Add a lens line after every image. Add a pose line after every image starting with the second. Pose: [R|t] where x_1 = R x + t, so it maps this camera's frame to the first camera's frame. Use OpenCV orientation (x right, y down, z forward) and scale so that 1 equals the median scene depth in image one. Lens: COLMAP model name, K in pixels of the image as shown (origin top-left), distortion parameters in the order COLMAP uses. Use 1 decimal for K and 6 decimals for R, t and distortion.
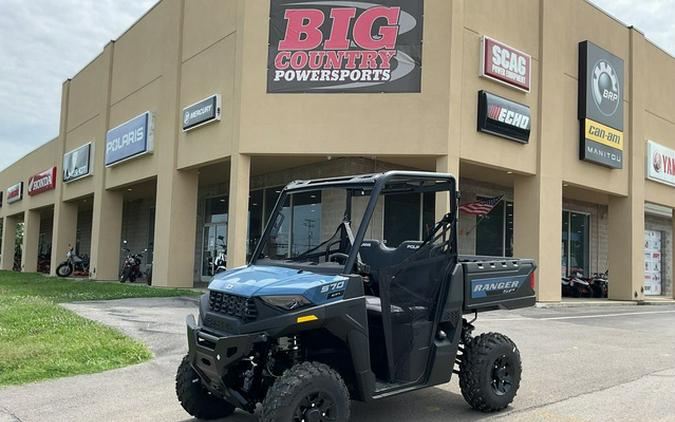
lens RADIAL K [[577.0, 0, 344.1], [0, 577.0, 230.5], [0, 0, 1]] dist [0.096412, -0.128064]
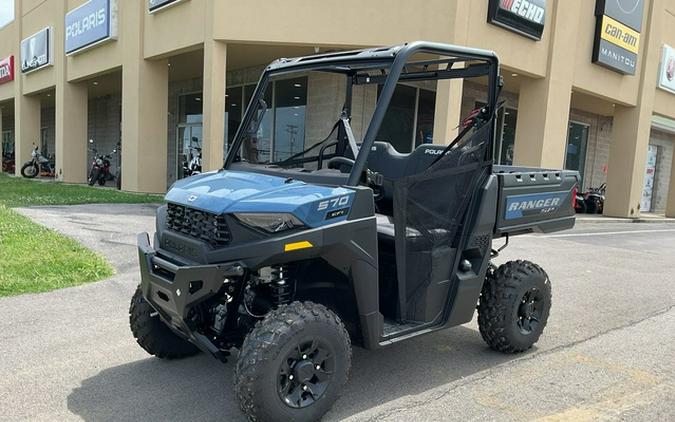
lens RADIAL K [[566.0, 0, 338.0], [0, 566.0, 245.9], [0, 0, 1]] dist [0.043635, -0.067157]
pose [[0.999339, 0.022618, 0.028448, -0.011400], [-0.027496, 0.982378, 0.184870, 0.006448], [-0.023765, -0.185530, 0.982351, 0.099329]]
